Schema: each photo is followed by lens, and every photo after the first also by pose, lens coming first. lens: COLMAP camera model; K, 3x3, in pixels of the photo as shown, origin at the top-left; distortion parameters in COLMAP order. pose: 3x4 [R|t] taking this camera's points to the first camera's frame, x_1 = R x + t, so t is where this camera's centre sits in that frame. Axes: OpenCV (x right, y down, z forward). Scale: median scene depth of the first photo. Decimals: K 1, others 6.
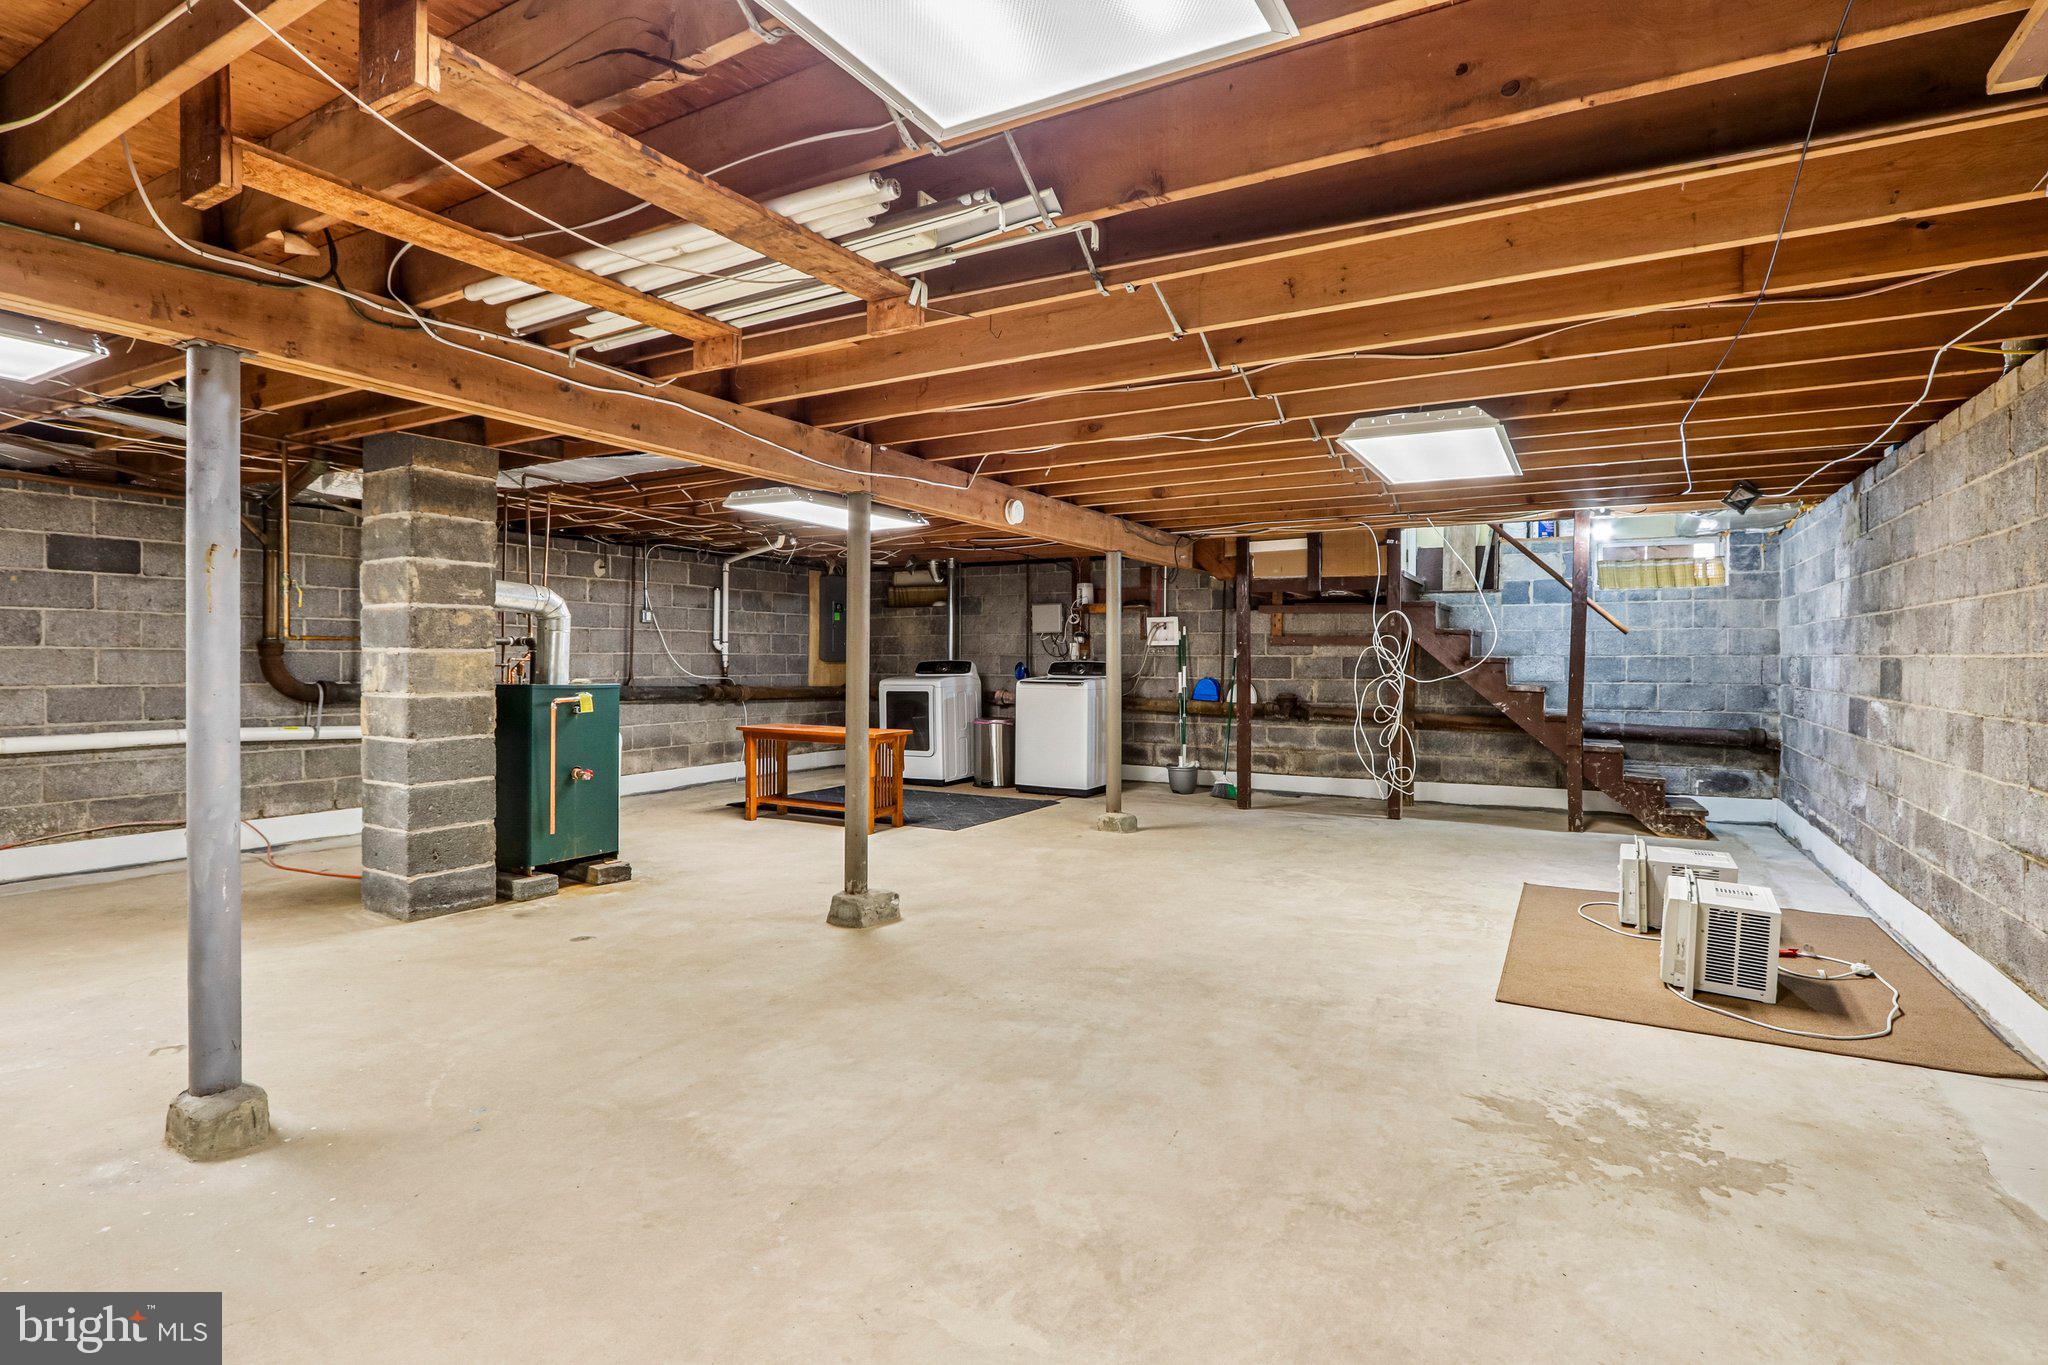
lens RADIAL K [[971.4, 0, 1024.0], [0, 971.4, 682.5], [0, 0, 1]] dist [-0.006805, 0.000493]
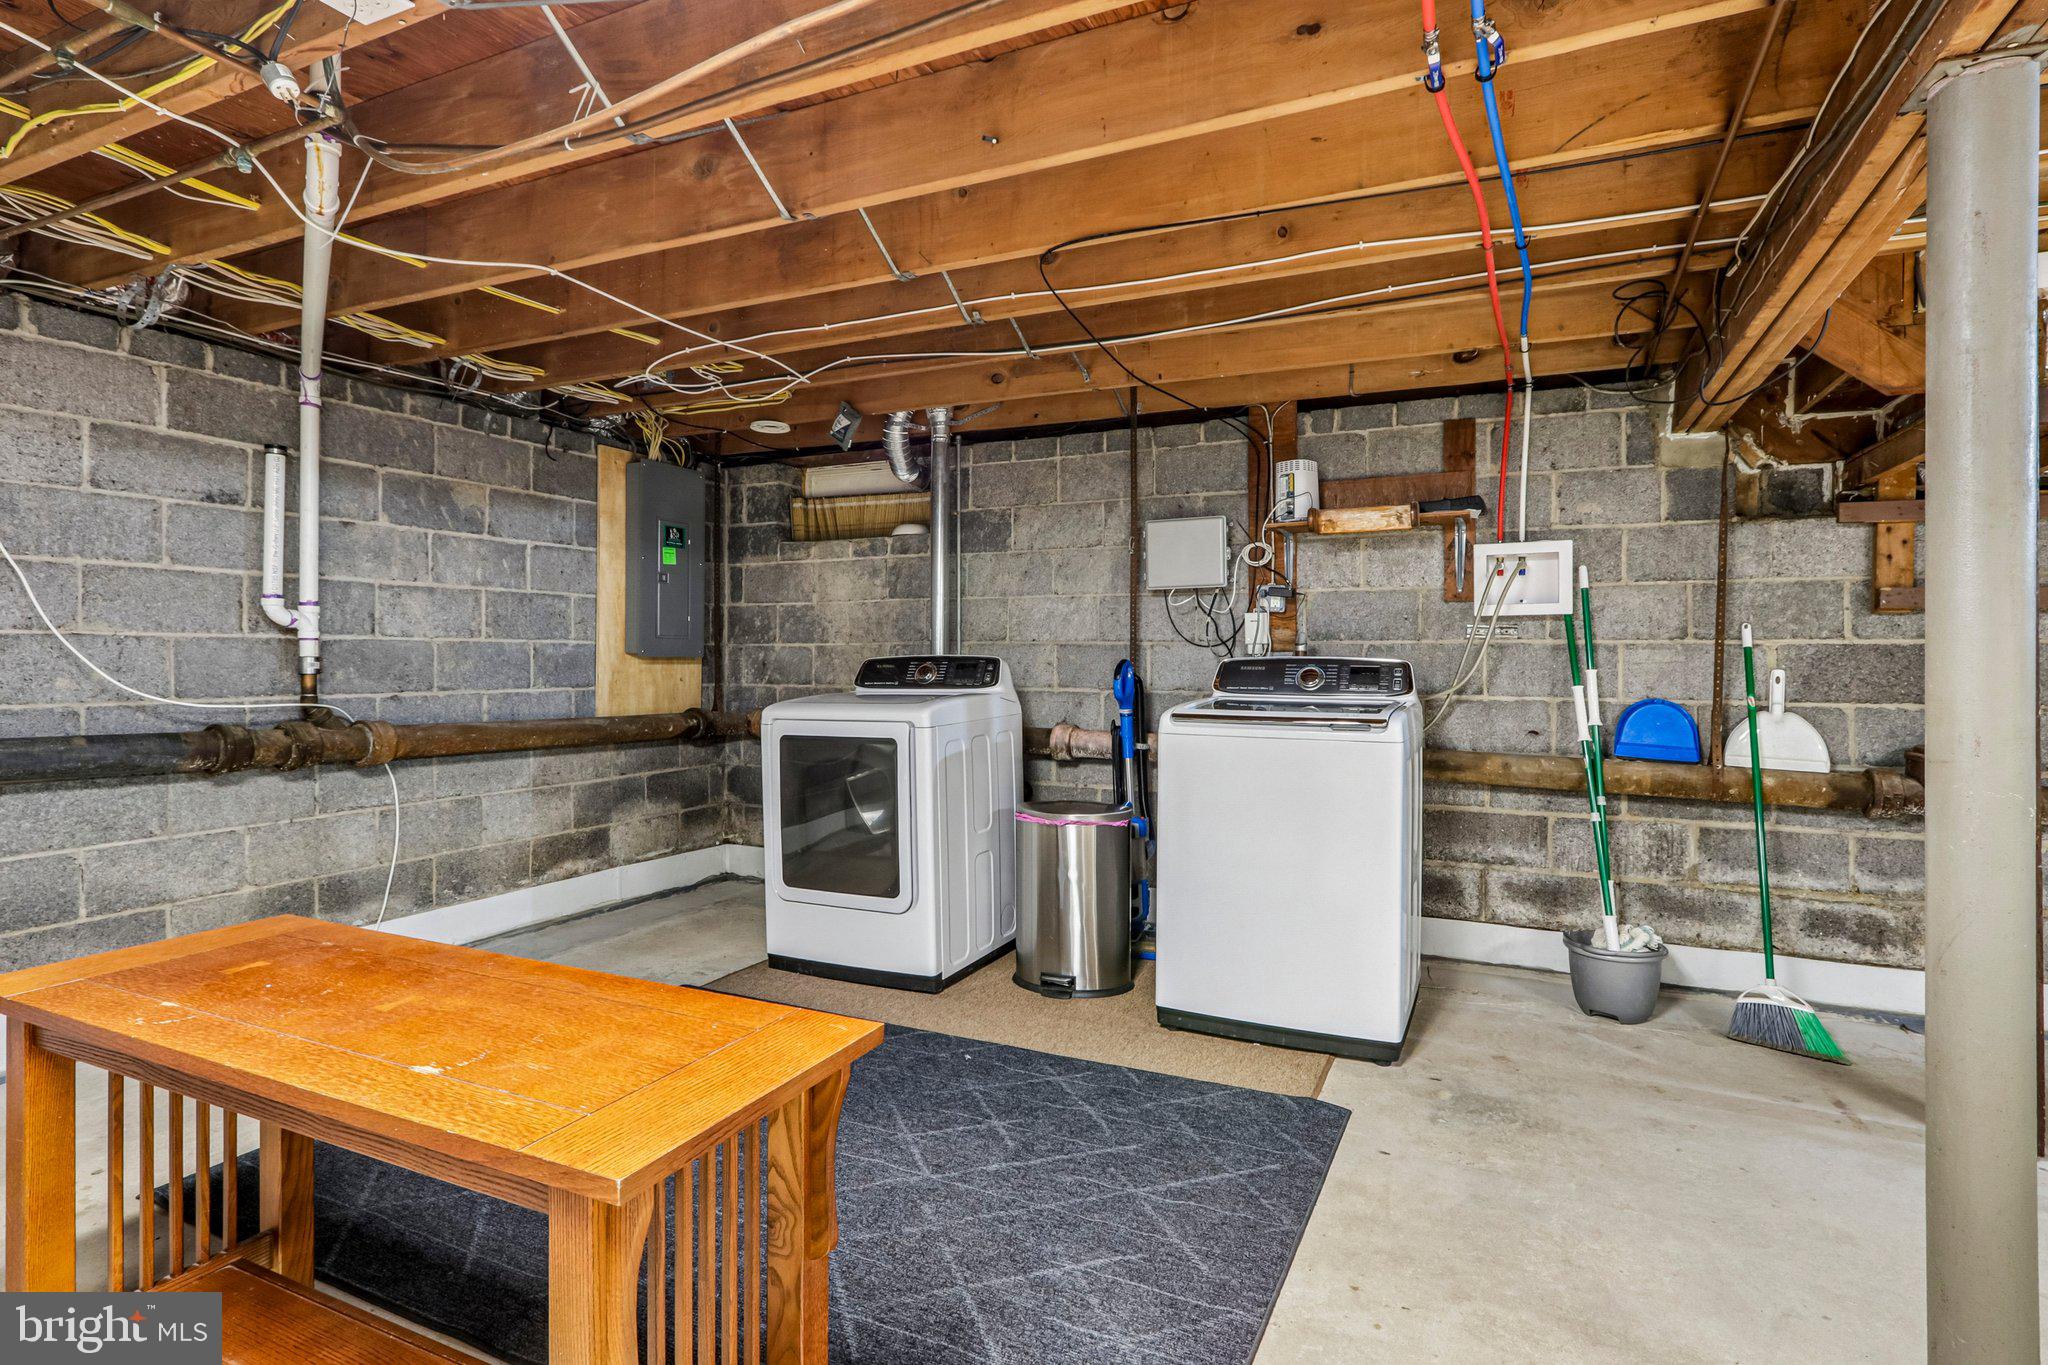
lens RADIAL K [[1000.4, 0, 1133.3], [0, 1000.4, 677.4], [0, 0, 1]] dist [-0.020329, 0.005817]
pose [[0.984674, -0.002509, 0.174384, -0.073424], [0.003465, 0.999981, -0.005177, -0.011437], [-0.174368, 0.005702, 0.984664, 0.591096]]
